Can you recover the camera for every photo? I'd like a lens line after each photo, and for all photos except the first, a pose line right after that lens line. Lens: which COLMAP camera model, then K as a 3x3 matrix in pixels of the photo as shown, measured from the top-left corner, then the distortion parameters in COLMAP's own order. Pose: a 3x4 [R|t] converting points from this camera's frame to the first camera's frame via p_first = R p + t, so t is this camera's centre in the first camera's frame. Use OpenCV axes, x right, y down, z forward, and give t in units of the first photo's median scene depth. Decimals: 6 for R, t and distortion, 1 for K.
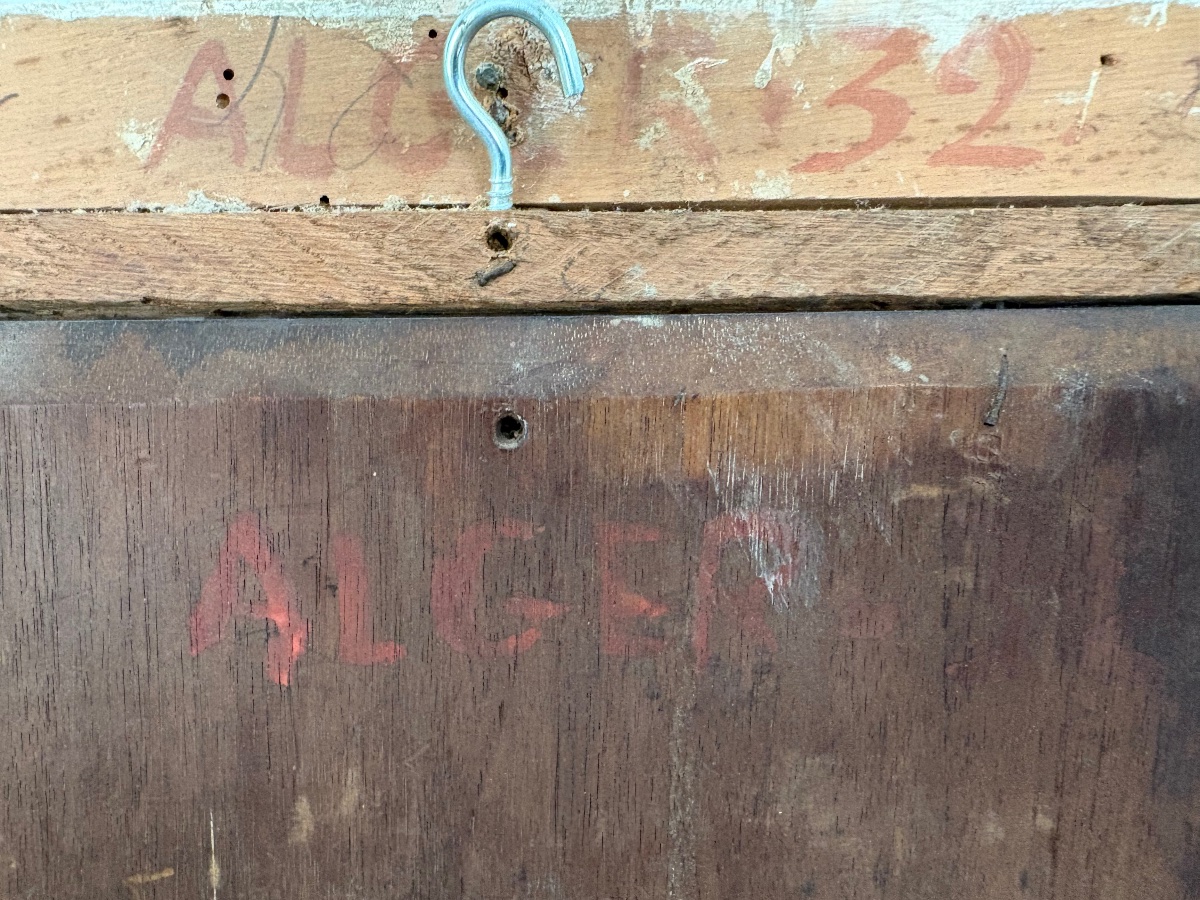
lens RADIAL K [[918.9, 0, 512.5], [0, 918.9, 449.7], [0, 0, 1]] dist [-0.000740, 0.004319]
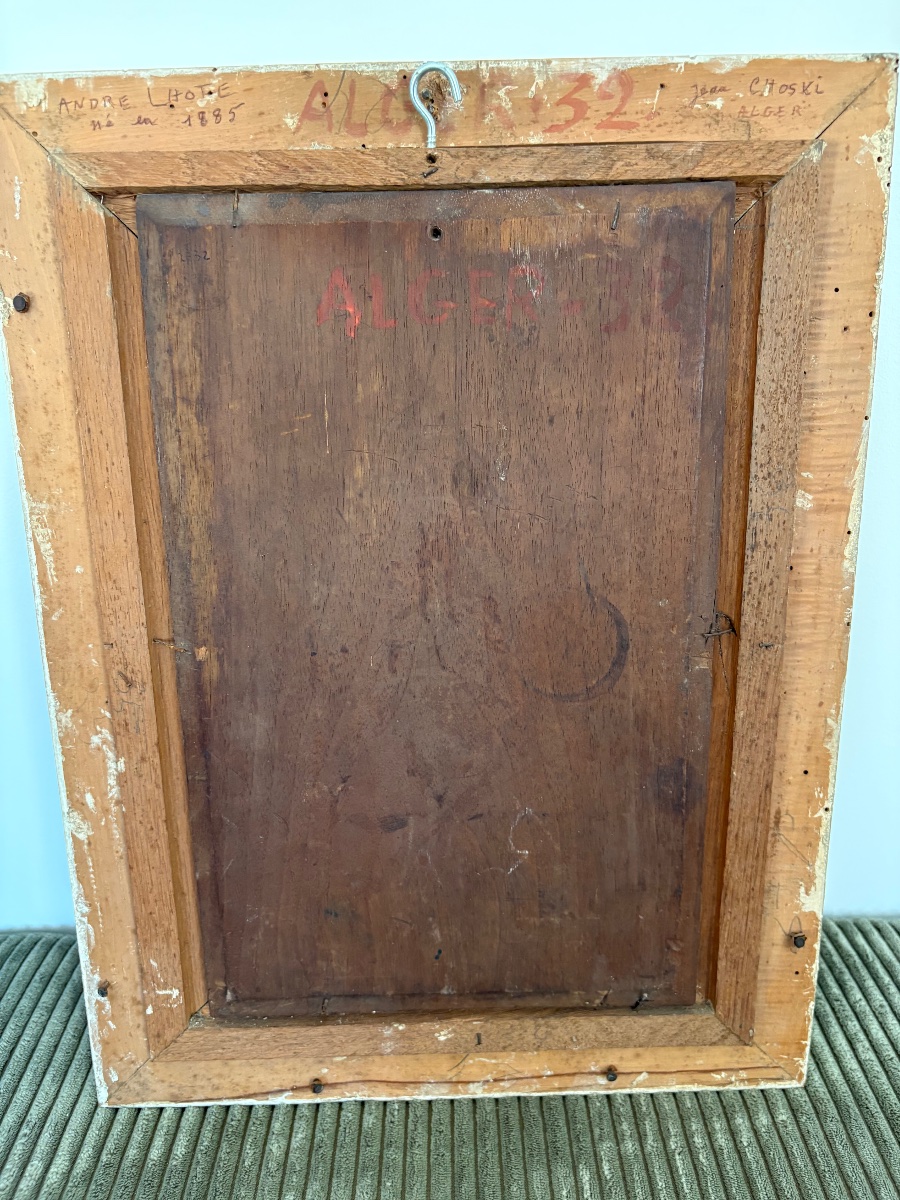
lens RADIAL K [[913.3, 0, 450.0], [0, 913.3, 600.0], [0, 0, 1]] dist [0.073672, -0.102822]
pose [[0.999941, -0.010209, 0.003693, 0.016872], [0.009749, 0.994076, 0.108250, 0.741873], [-0.004776, -0.108207, 0.994117, -1.777729]]
